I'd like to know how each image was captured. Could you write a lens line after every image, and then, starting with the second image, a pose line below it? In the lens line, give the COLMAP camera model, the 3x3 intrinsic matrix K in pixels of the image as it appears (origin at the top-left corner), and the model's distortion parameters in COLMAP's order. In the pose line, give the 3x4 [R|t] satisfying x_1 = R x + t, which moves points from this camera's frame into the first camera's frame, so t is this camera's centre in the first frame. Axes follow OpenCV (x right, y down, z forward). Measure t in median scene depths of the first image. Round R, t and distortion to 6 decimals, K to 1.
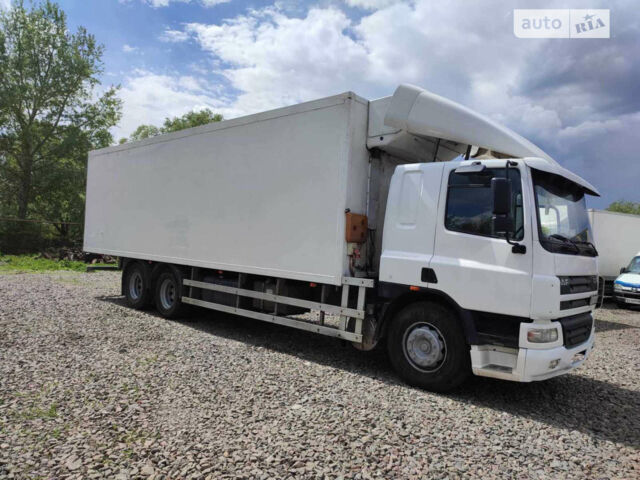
lens RADIAL K [[454.7, 0, 341.3], [0, 454.7, 237.8], [0, 0, 1]] dist [0.050033, -0.083242]
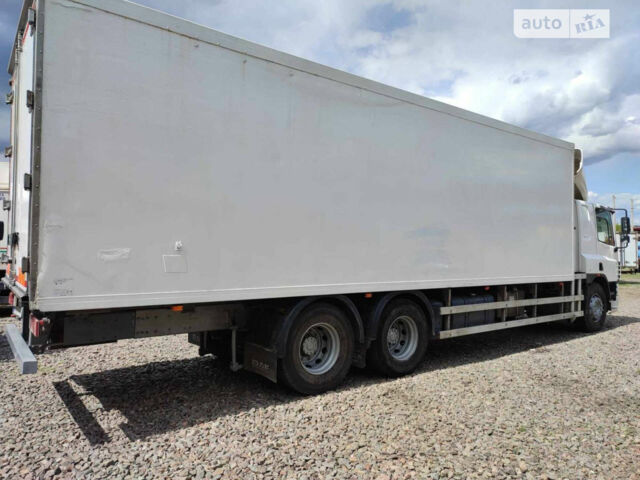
lens RADIAL K [[454.7, 0, 341.3], [0, 454.7, 237.8], [0, 0, 1]] dist [0.050033, -0.083242]
pose [[0.197575, -0.025190, 0.979964, -1.564771], [-0.017556, 0.999419, 0.029230, -0.058274], [-0.980131, -0.022980, 0.197018, 1.454896]]
